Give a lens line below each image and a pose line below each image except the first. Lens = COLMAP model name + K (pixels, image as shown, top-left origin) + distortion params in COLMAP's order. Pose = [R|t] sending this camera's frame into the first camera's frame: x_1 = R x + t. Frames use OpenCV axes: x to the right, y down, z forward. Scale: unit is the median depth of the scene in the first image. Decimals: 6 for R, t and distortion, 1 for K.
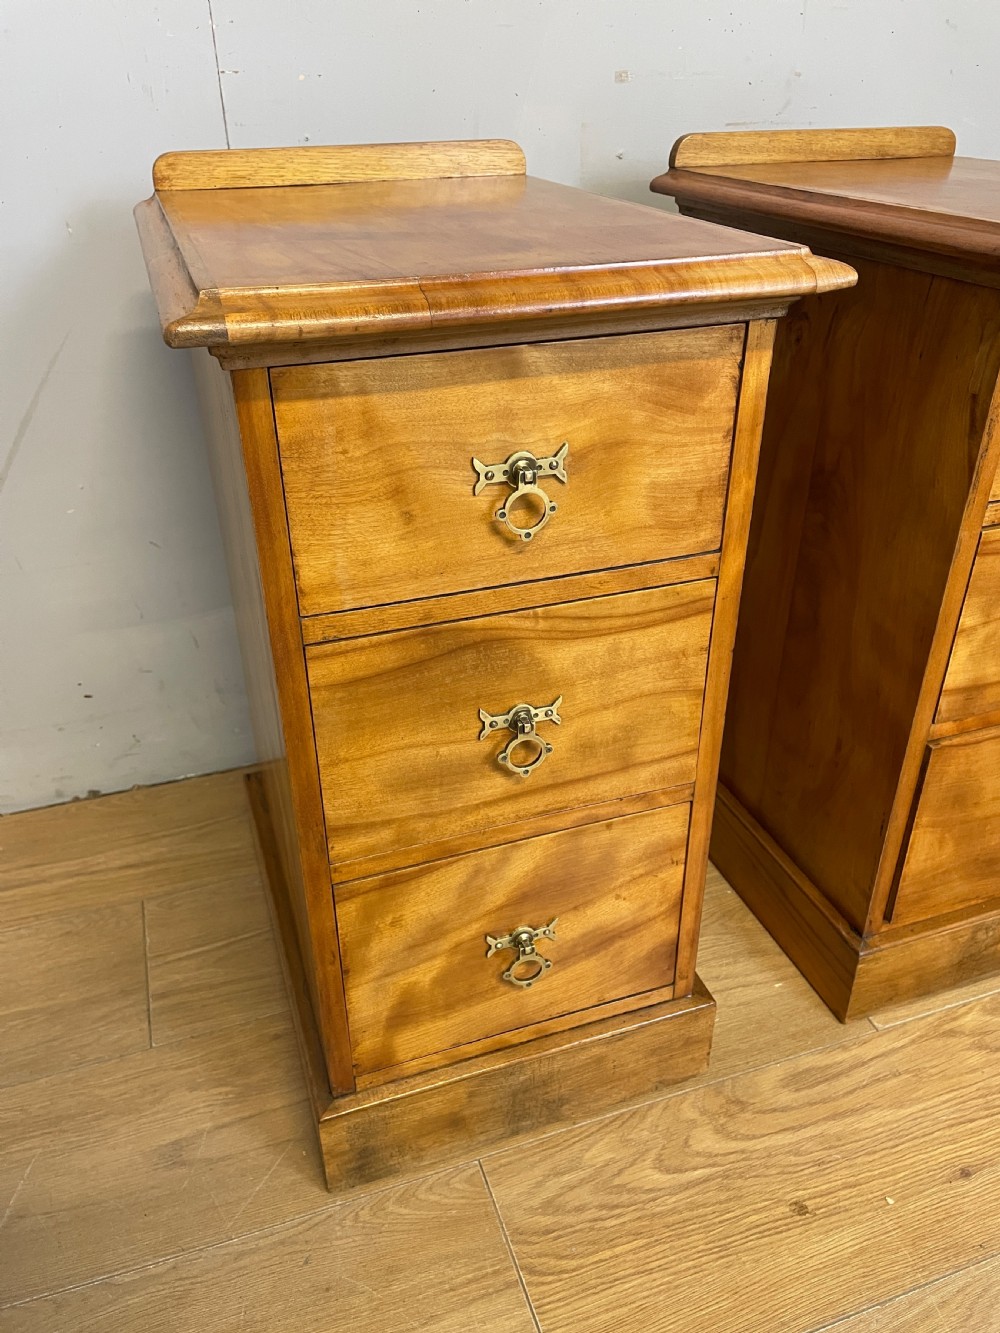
lens RADIAL K [[1009.5, 0, 494.6], [0, 1009.5, 657.1], [0, 0, 1]] dist [0.089177, -0.114868]
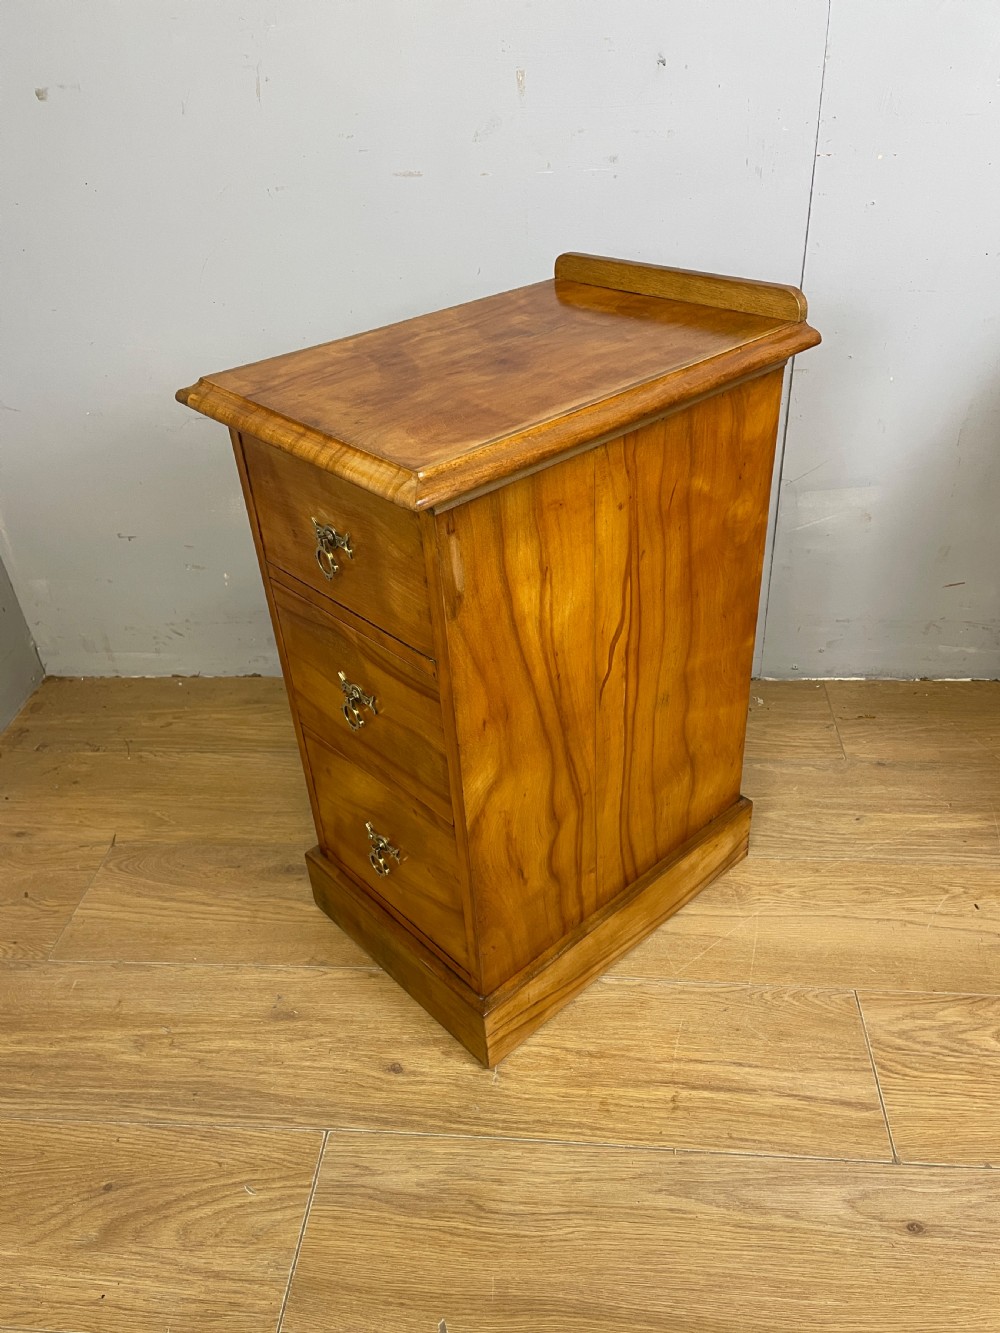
lens RADIAL K [[1009.5, 0, 496.7], [0, 1009.5, 664.9], [0, 0, 1]] dist [0.089177, -0.114868]
pose [[0.910811, 0.196745, -0.362926, -0.042479], [-0.164667, 0.979309, 0.117637, -0.024854], [0.378561, -0.047383, 0.924363, -0.460674]]
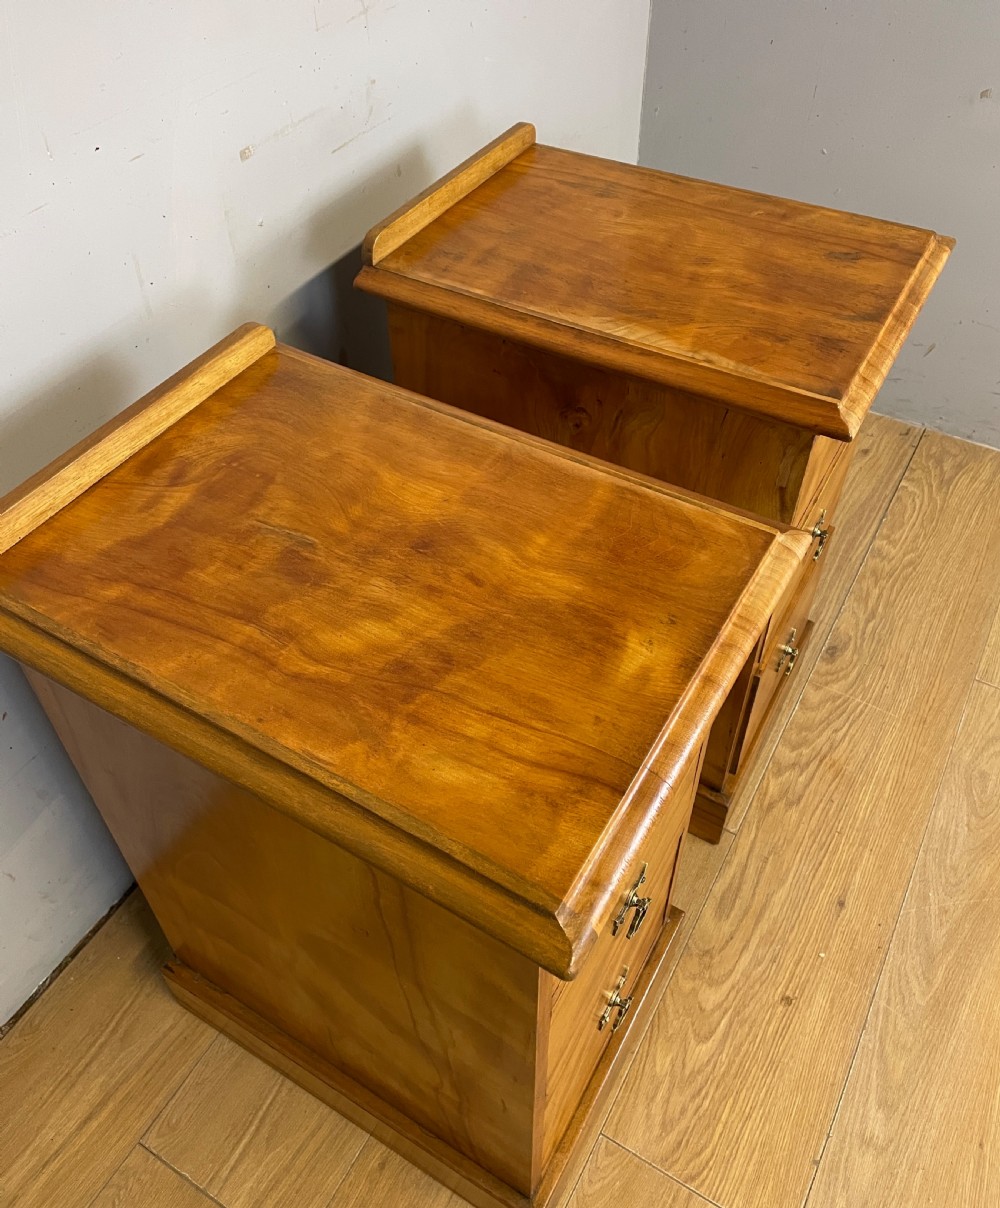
lens RADIAL K [[1011.7, 0, 496.9], [0, 1011.7, 527.3], [0, 0, 1]] dist [0.086433, -0.111325]
pose [[0.760510, -0.448548, 0.469499, -0.385234], [0.329610, 0.889650, 0.316038, -0.634204], [-0.559448, -0.085598, 0.824434, 0.097628]]
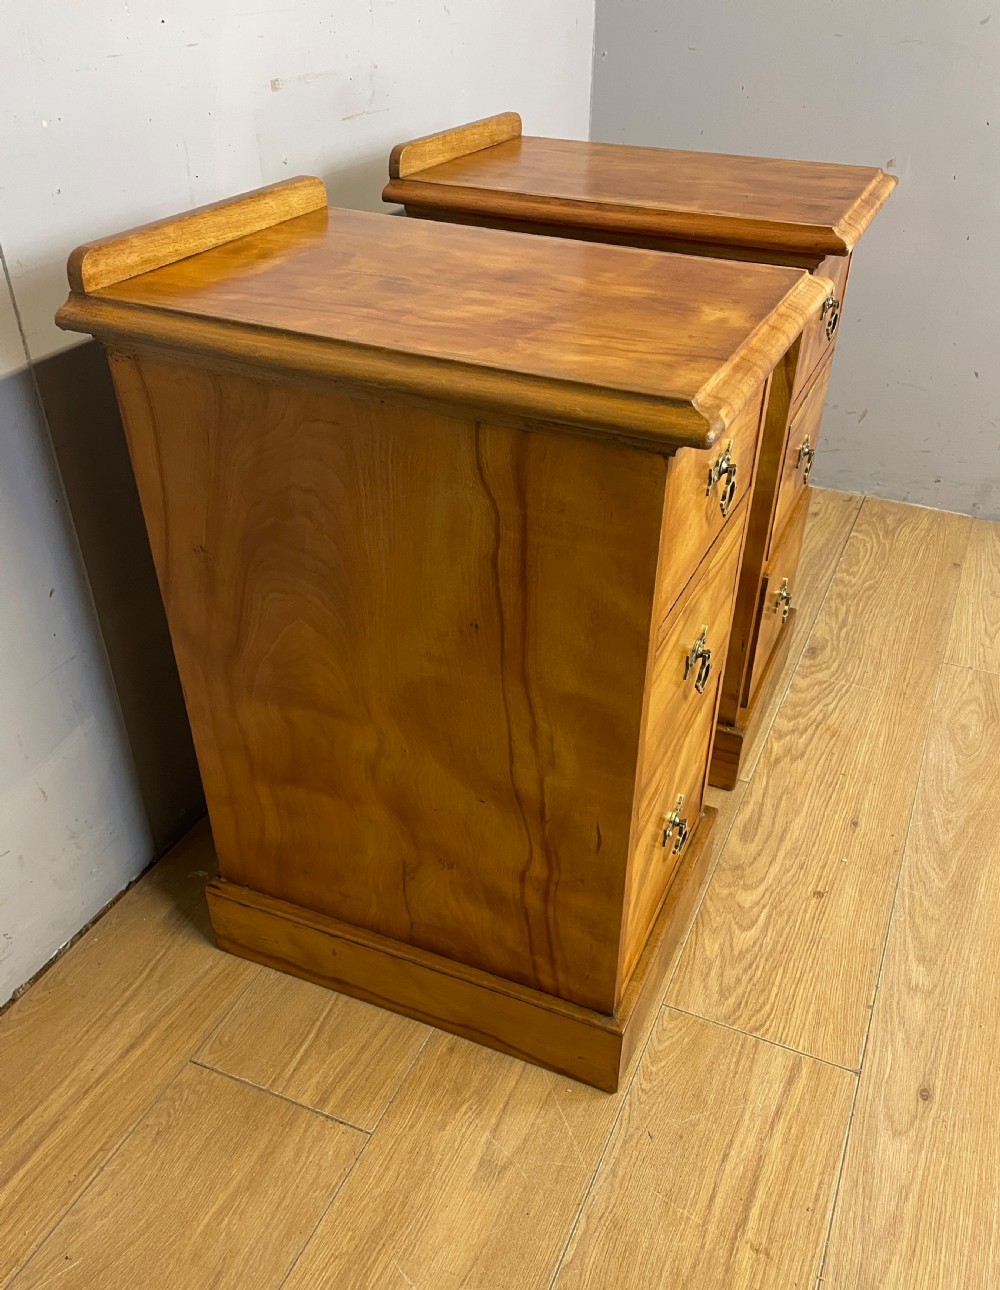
lens RADIAL K [[1071.1, 0, 543.2], [0, 1071.1, 692.1], [0, 0, 1]] dist [0.081115, -0.097436]
pose [[0.660973, -0.414996, 0.625214, -0.821245], [0.347959, 0.907676, 0.234625, -0.237457], [-0.664860, 0.062468, 0.744351, 0.077297]]
